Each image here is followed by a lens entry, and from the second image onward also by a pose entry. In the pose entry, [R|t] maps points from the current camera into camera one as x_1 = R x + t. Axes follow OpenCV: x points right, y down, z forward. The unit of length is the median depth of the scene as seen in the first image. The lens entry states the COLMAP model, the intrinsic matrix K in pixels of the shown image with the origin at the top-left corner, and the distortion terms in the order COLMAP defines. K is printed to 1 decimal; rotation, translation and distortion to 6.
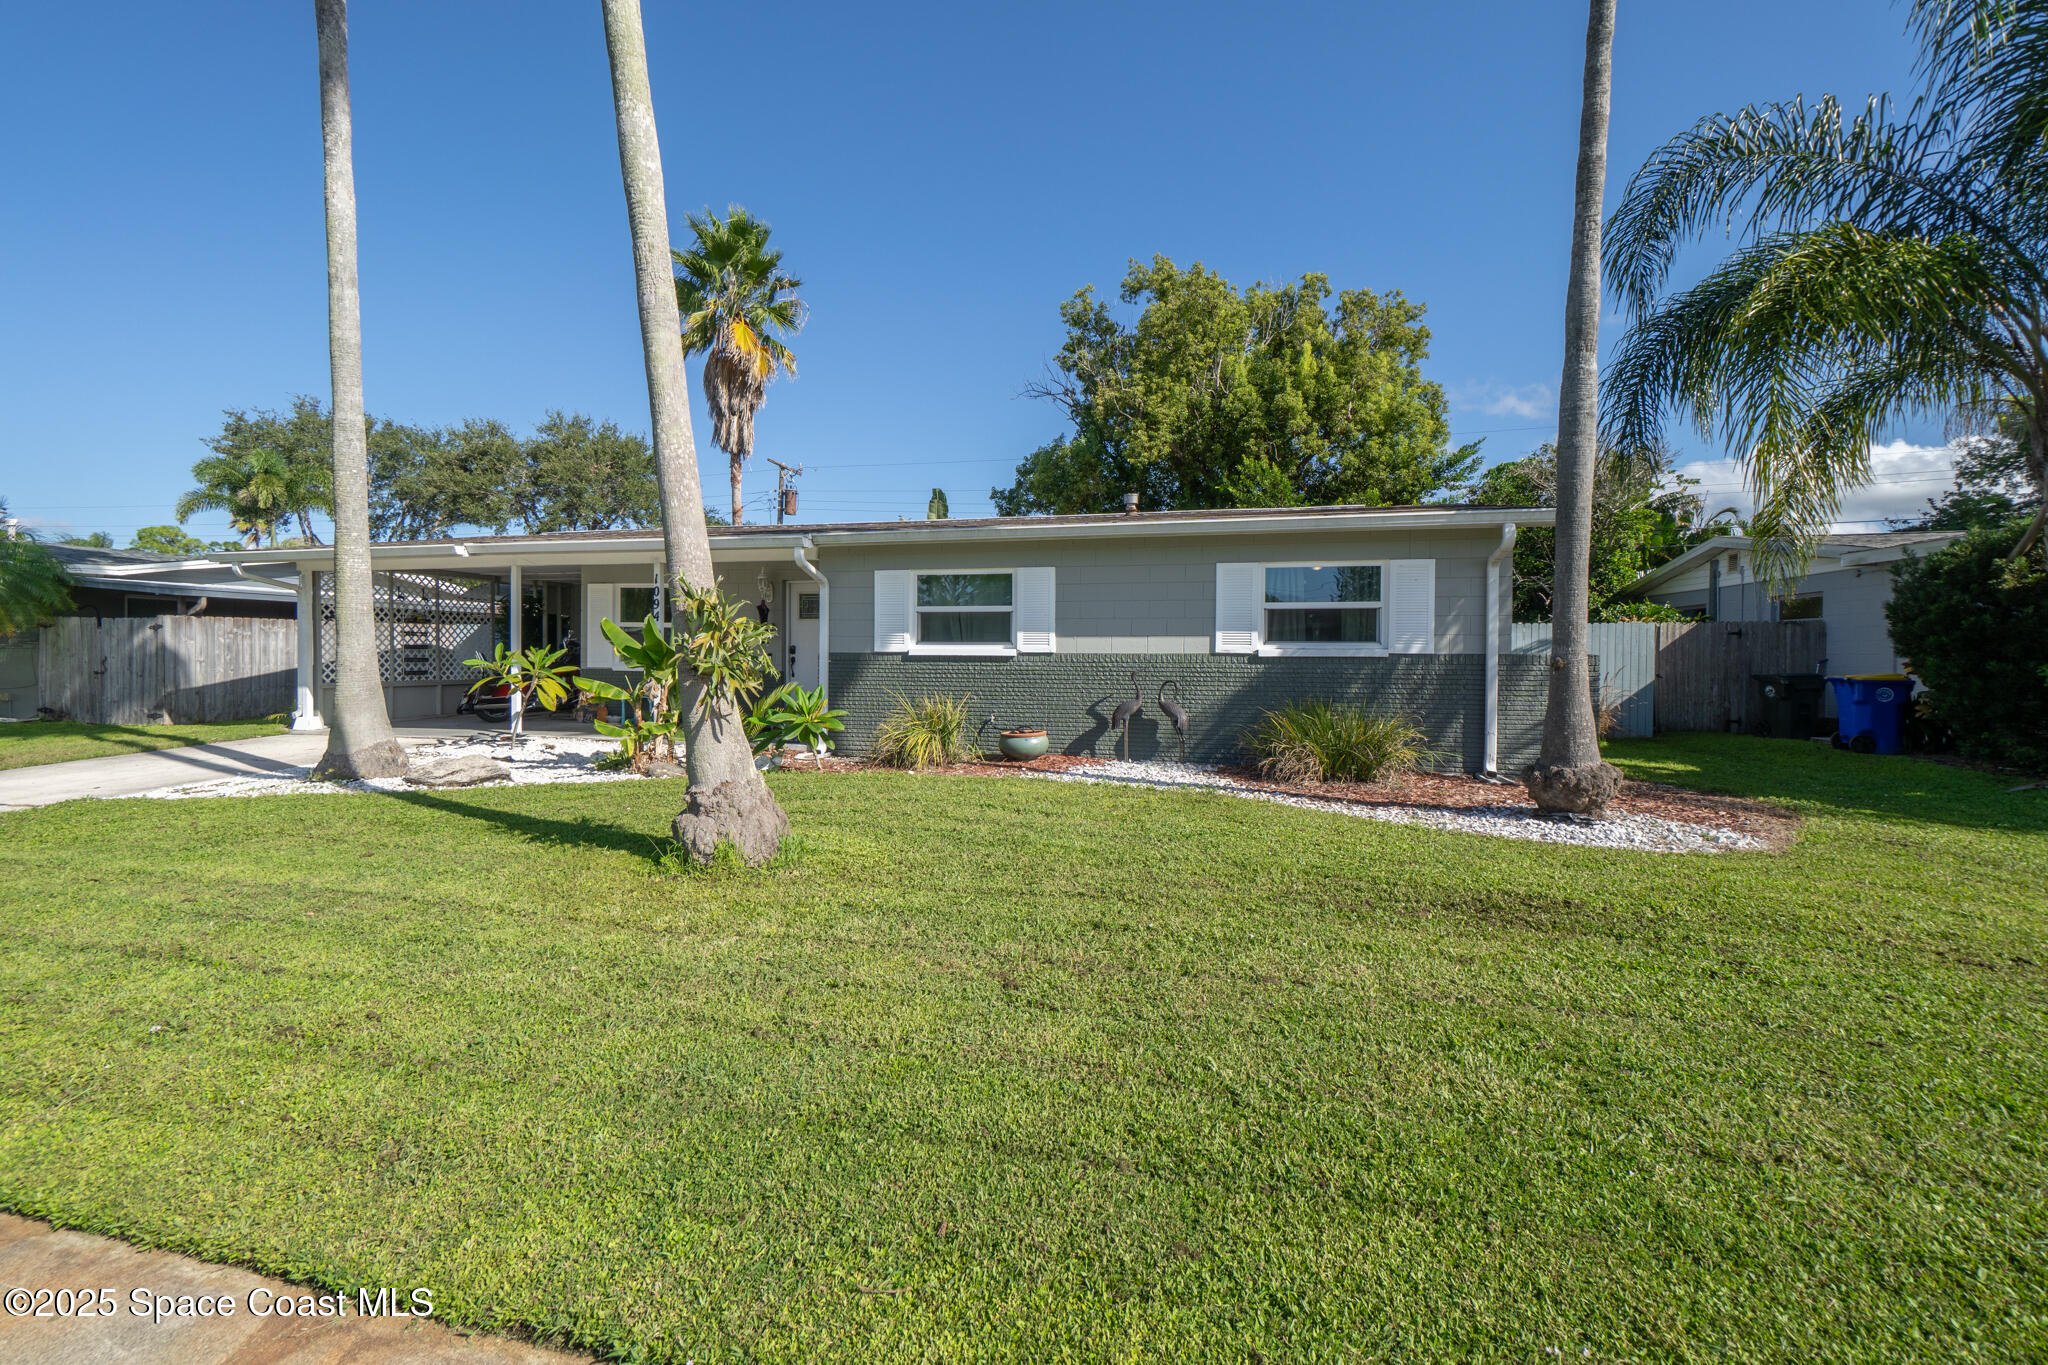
lens RADIAL K [[871.7, 0, 1009.3], [0, 871.7, 646.7], [0, 0, 1]] dist [0.000782, -0.000336]
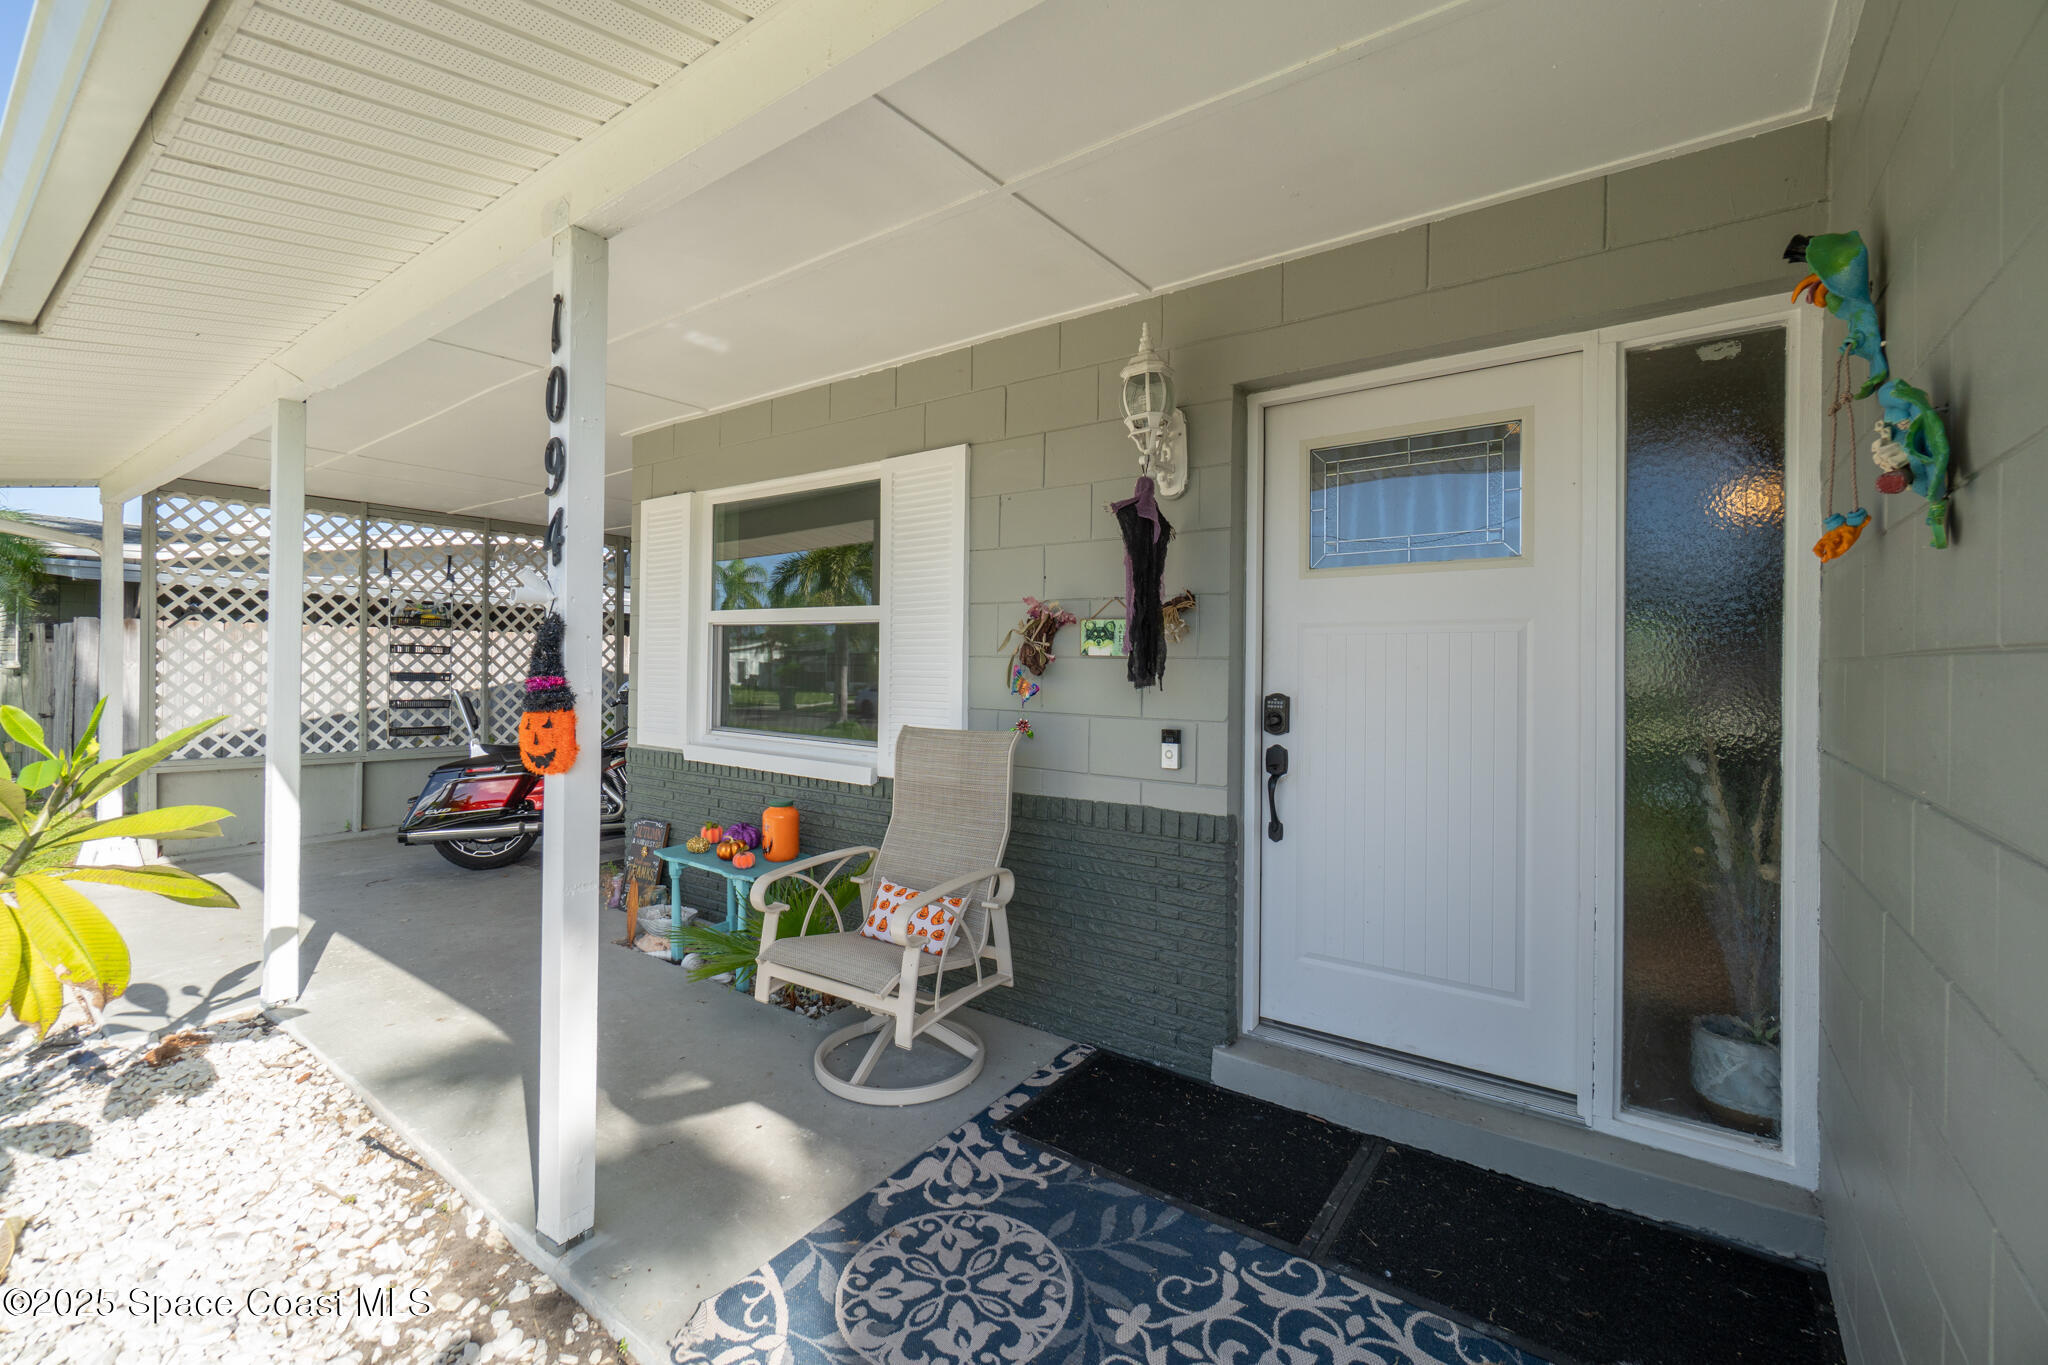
lens RADIAL K [[882.6, 0, 1008.4], [0, 882.6, 664.0], [0, 0, 1]] dist [-0.002404, -0.000582]
pose [[0.912337, 0.004151, -0.409419, -0.219502], [-0.007257, 0.999955, -0.006034, -0.007143], [0.409376, 0.008476, 0.912326, 0.773027]]
